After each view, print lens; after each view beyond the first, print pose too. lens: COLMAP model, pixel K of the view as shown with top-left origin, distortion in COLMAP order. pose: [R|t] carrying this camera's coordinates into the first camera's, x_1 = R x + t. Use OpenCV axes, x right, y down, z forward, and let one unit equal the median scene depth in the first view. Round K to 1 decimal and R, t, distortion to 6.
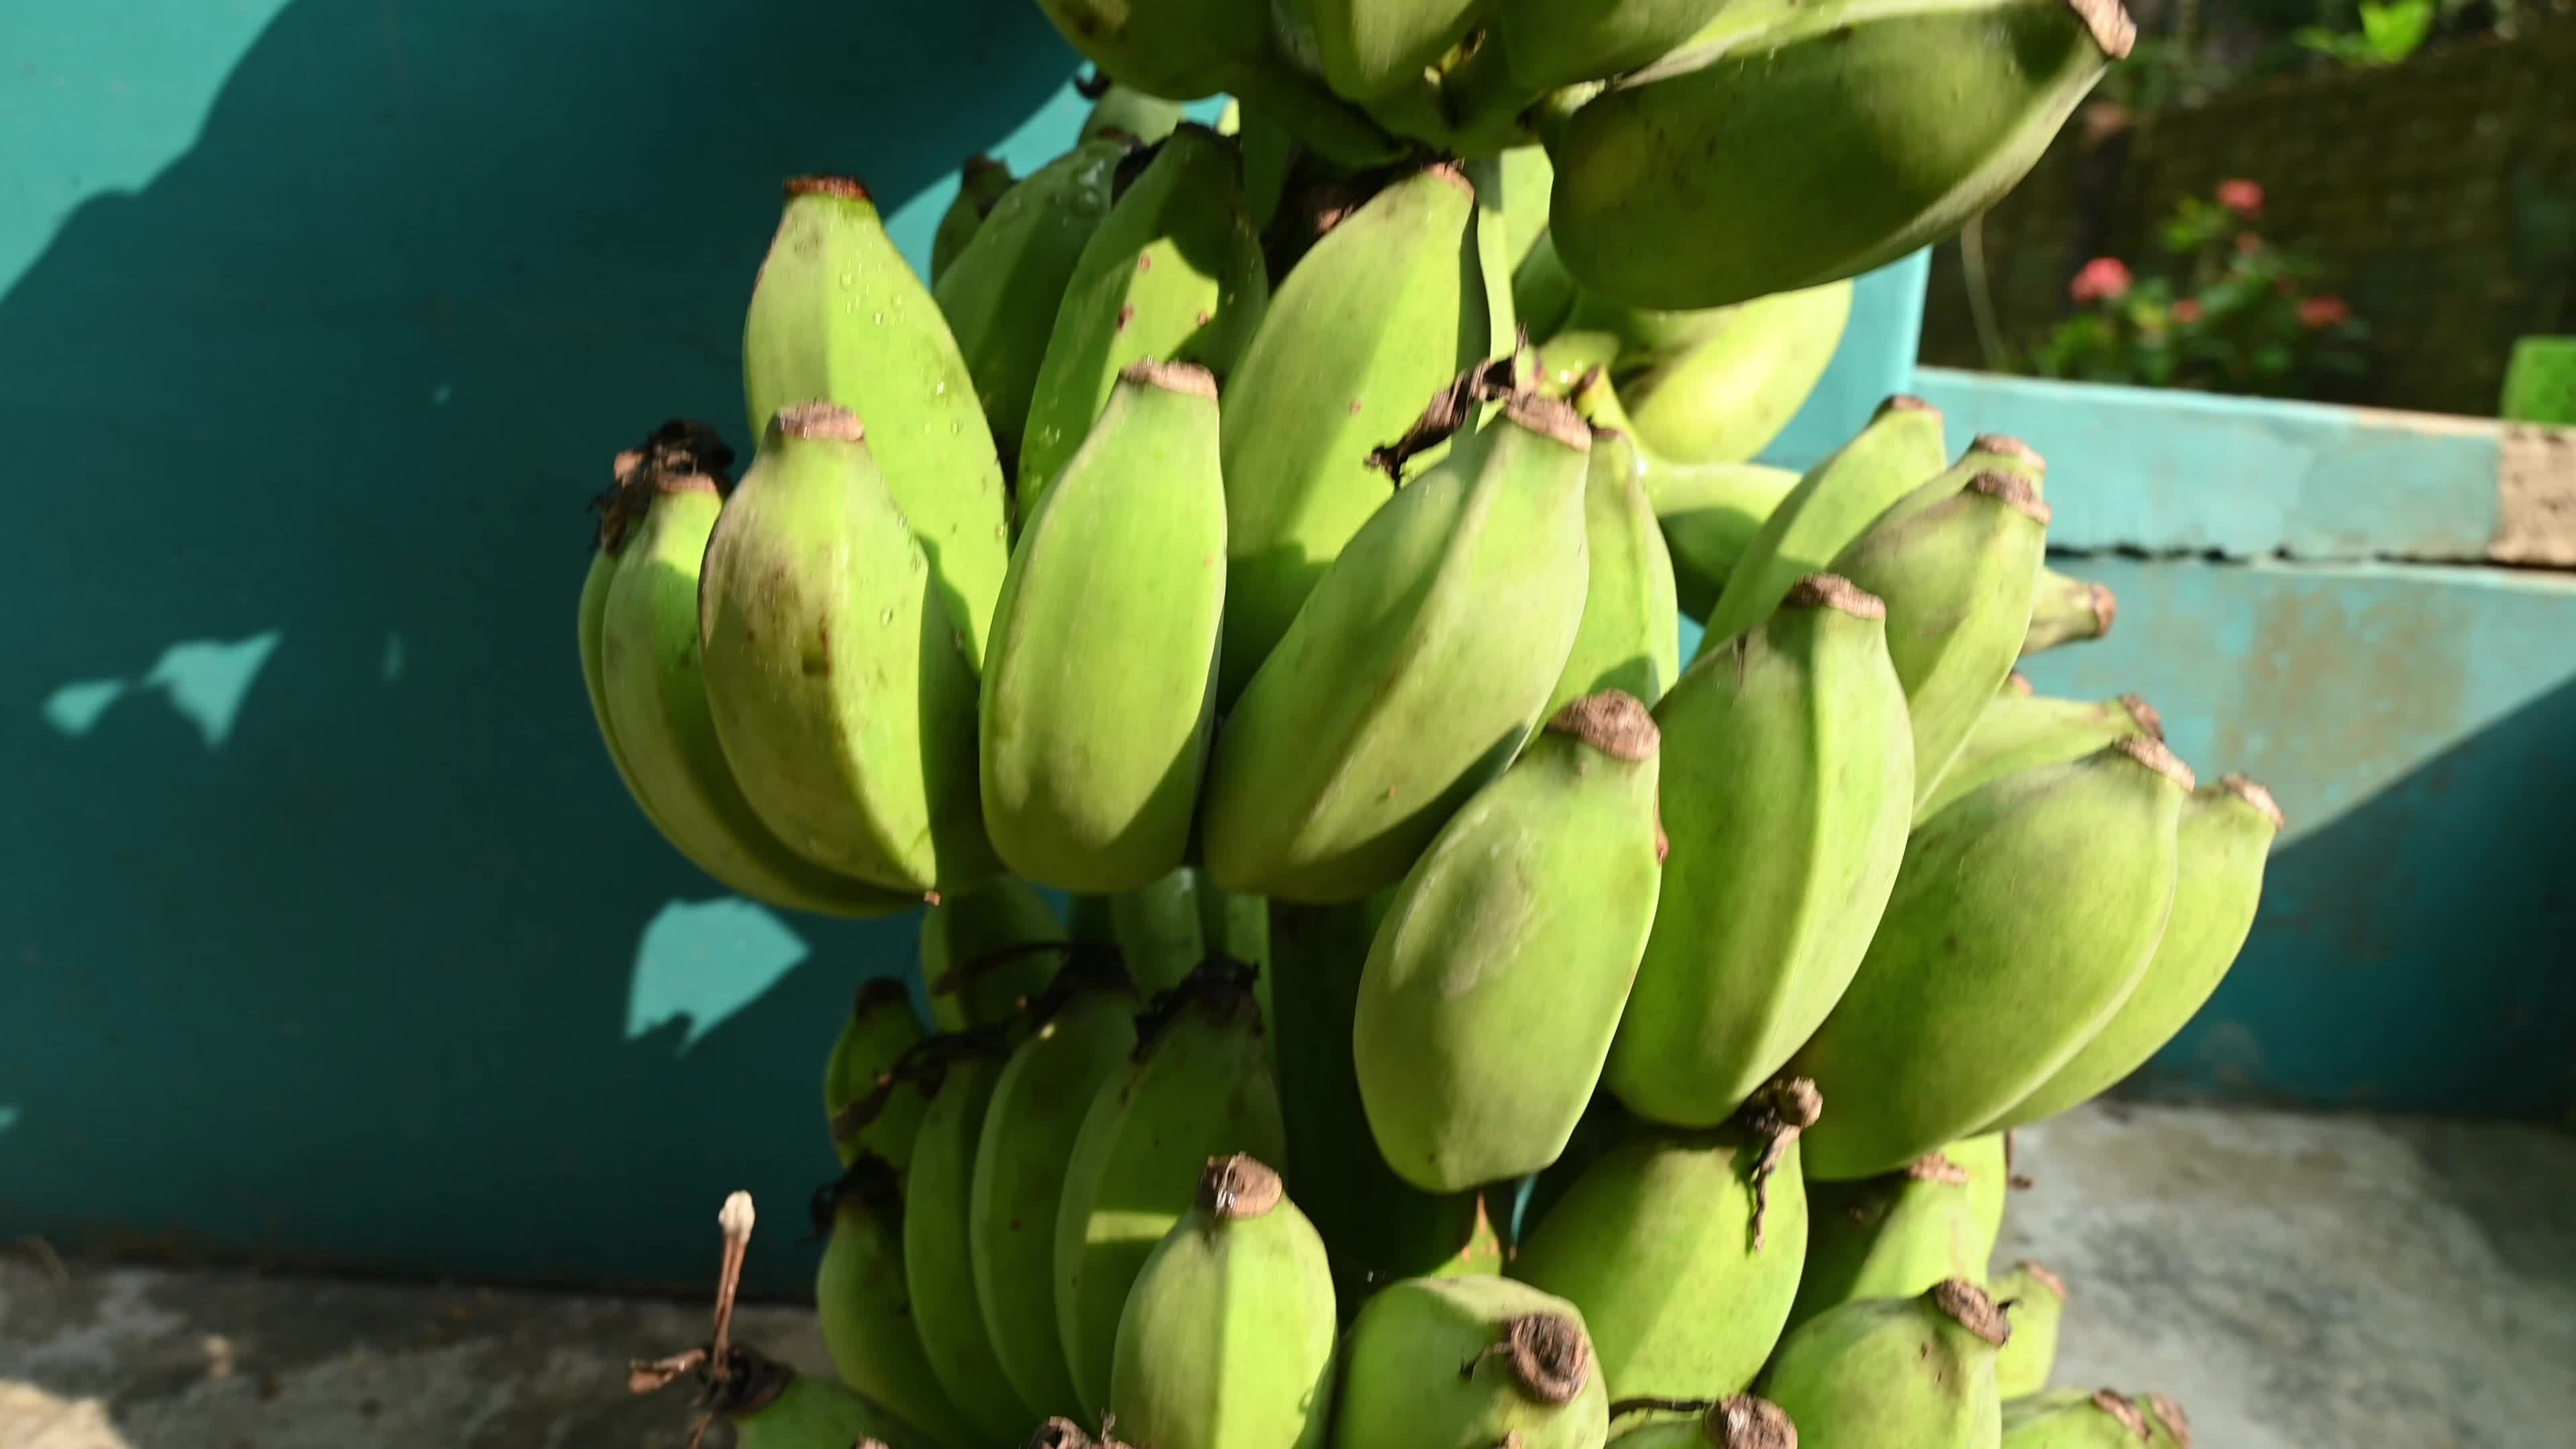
lens RADIAL K [[1777.6, 0, 1350.9], [0, 1777.6, 724.6], [0, 0, 1]] dist [-0.003464, -0.001760]
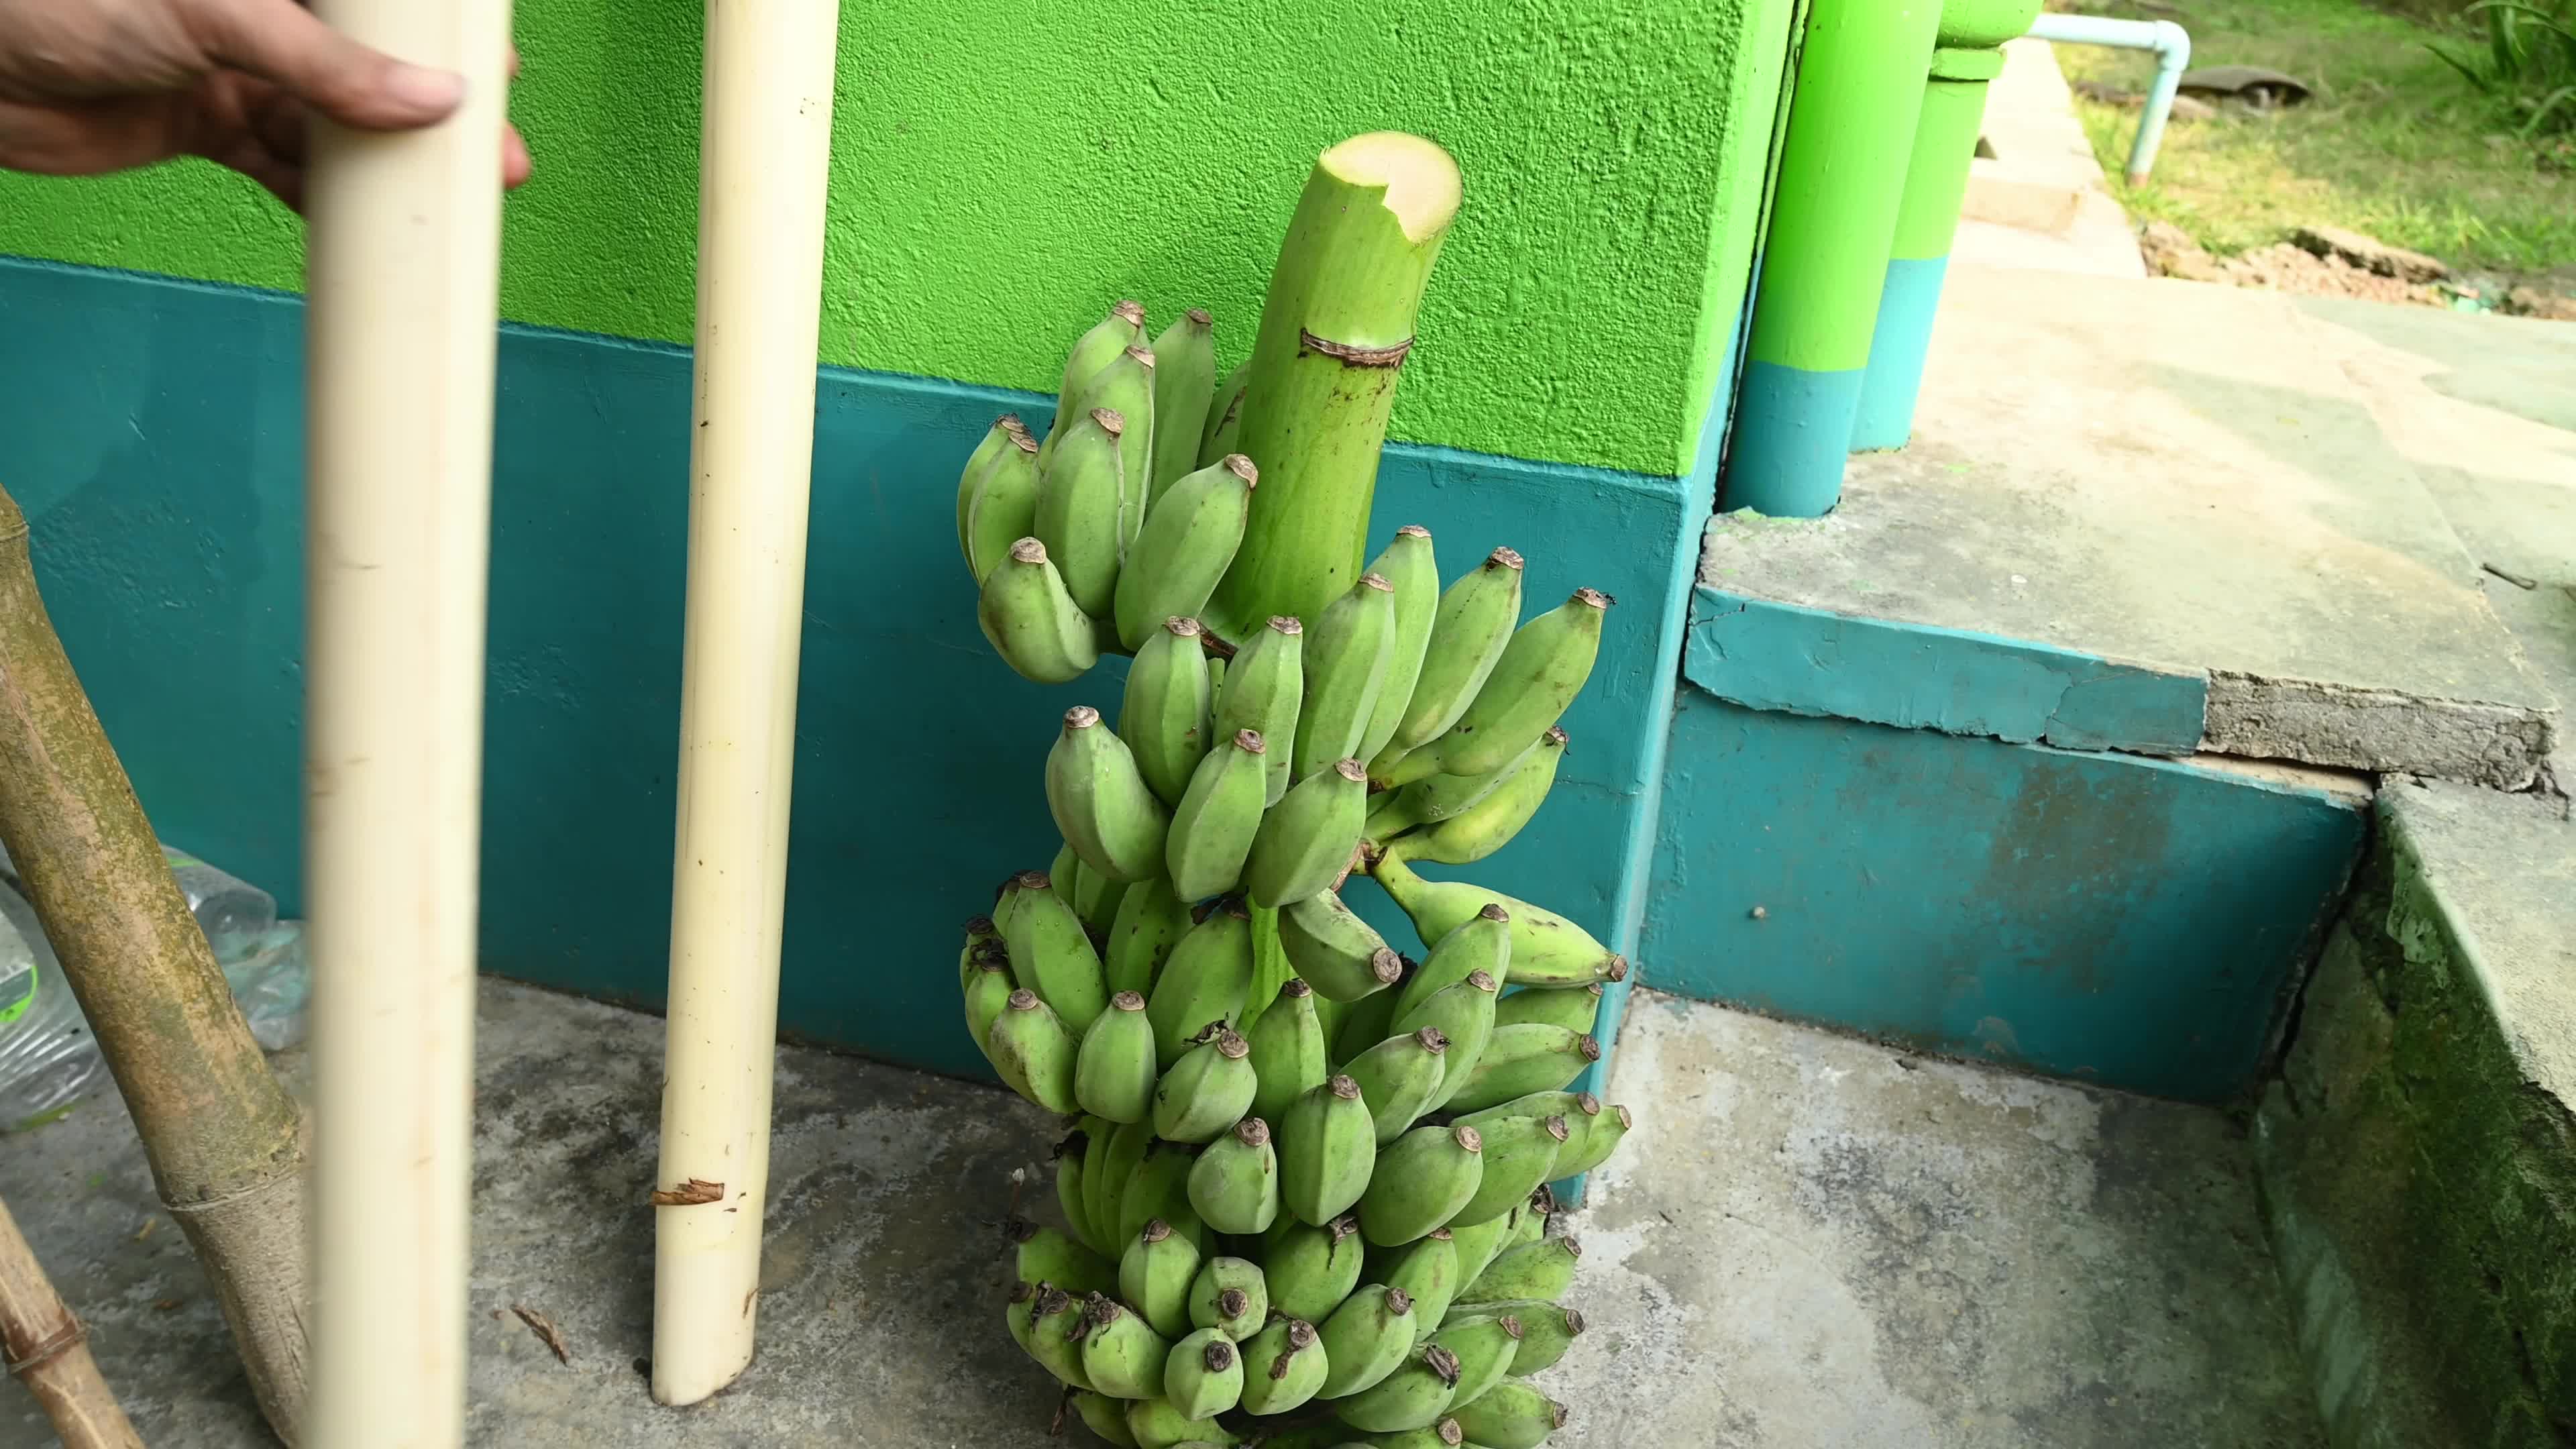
lens RADIAL K [[1777.6, 0, 1350.9], [0, 1777.6, 724.6], [0, 0, 1]] dist [-0.003464, -0.001760]
pose [[0.971889, 0.093877, -0.215915, 0.377652], [-0.040429, 0.969990, 0.239761, -0.596025], [0.231943, -0.224292, 0.946517, -0.729185]]
